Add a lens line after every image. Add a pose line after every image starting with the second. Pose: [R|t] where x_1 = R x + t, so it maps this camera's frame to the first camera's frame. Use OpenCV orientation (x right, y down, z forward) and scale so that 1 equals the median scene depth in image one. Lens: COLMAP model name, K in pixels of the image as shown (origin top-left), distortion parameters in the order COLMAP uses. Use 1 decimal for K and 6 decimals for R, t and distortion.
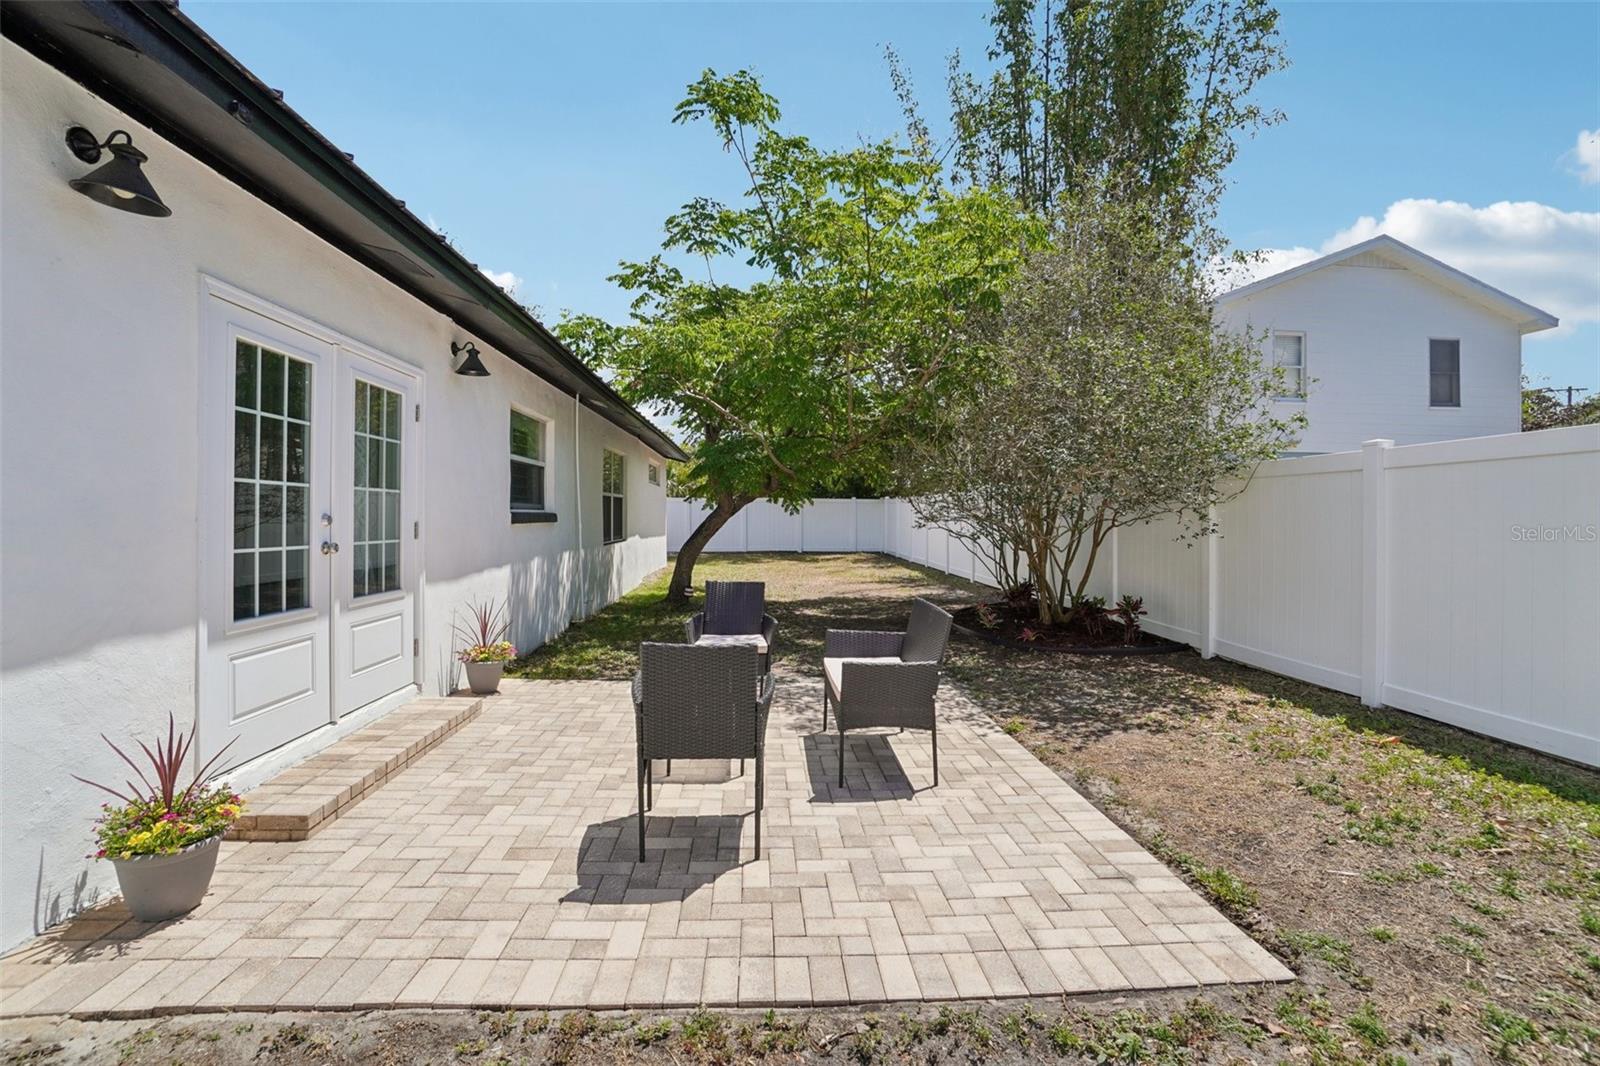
lens RADIAL K [[707.8, 0, 805.3], [0, 707.8, 519.1], [0, 0, 1]] dist [-0.062874, 0.023804]
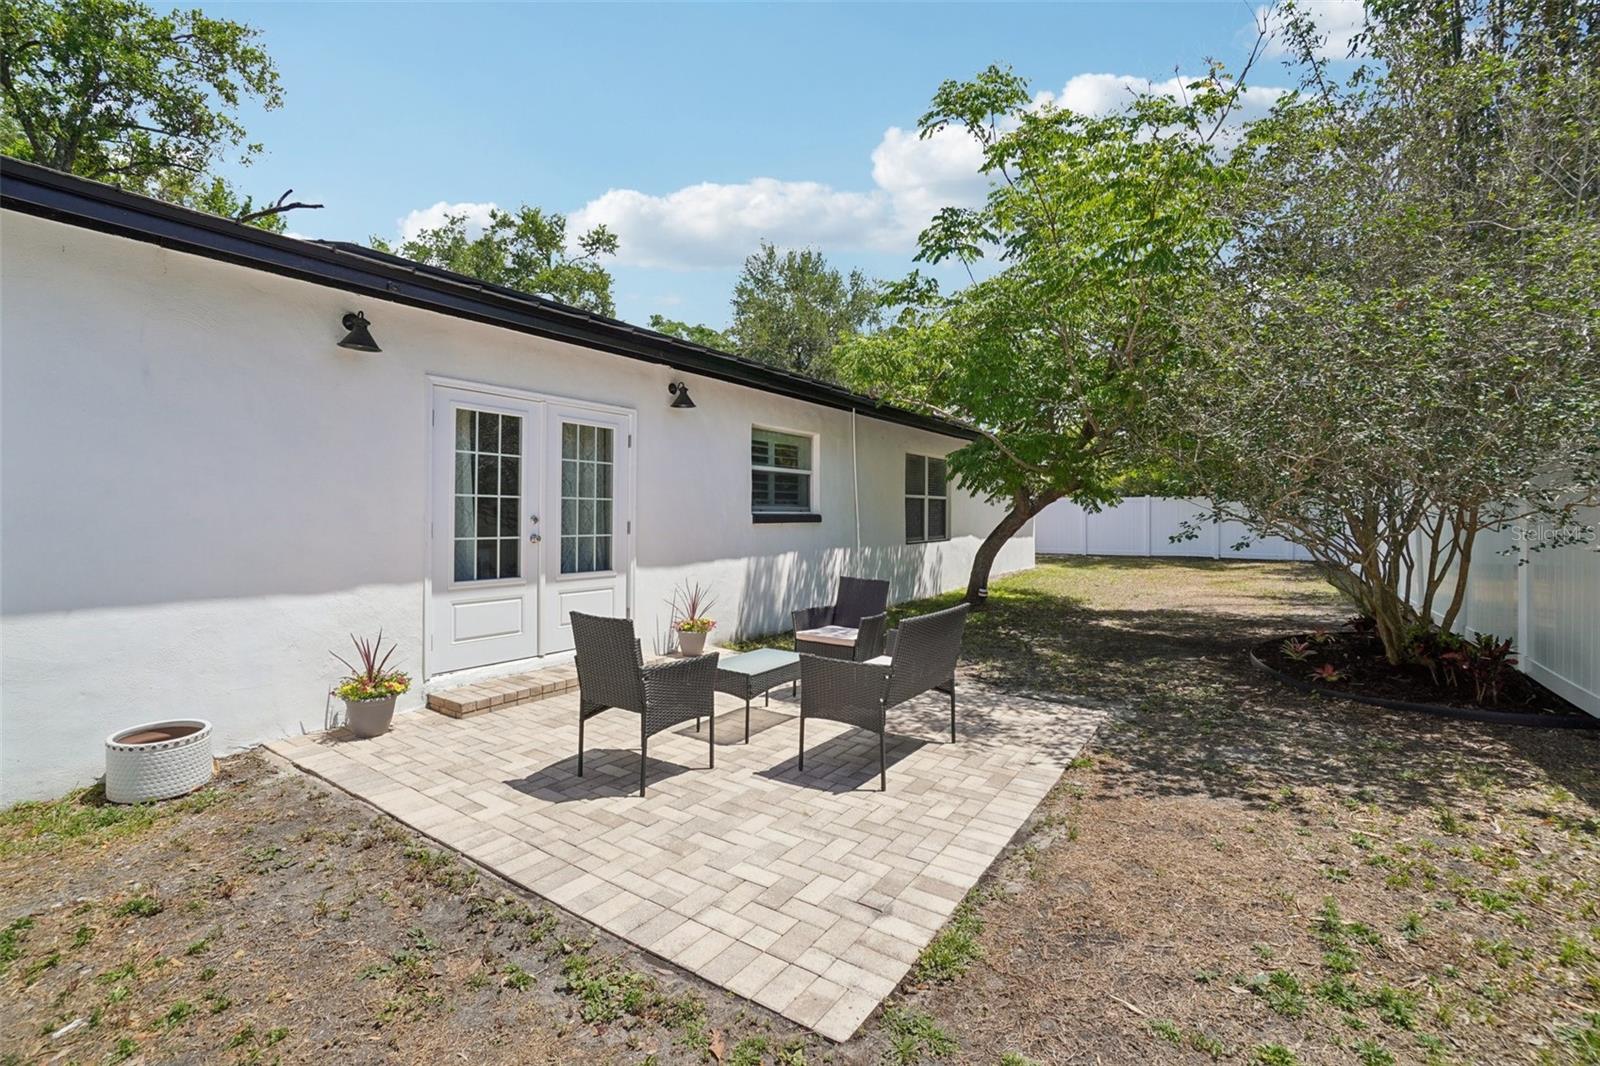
lens RADIAL K [[707.8, 0, 805.3], [0, 707.8, 519.1], [0, 0, 1]] dist [-0.062874, 0.023804]
pose [[0.792758, -0.000373, -0.609537, 0.684188], [-0.000779, 0.999998, -0.001625, 0.001364], [0.609536, 0.001763, 0.792756, 0.150575]]
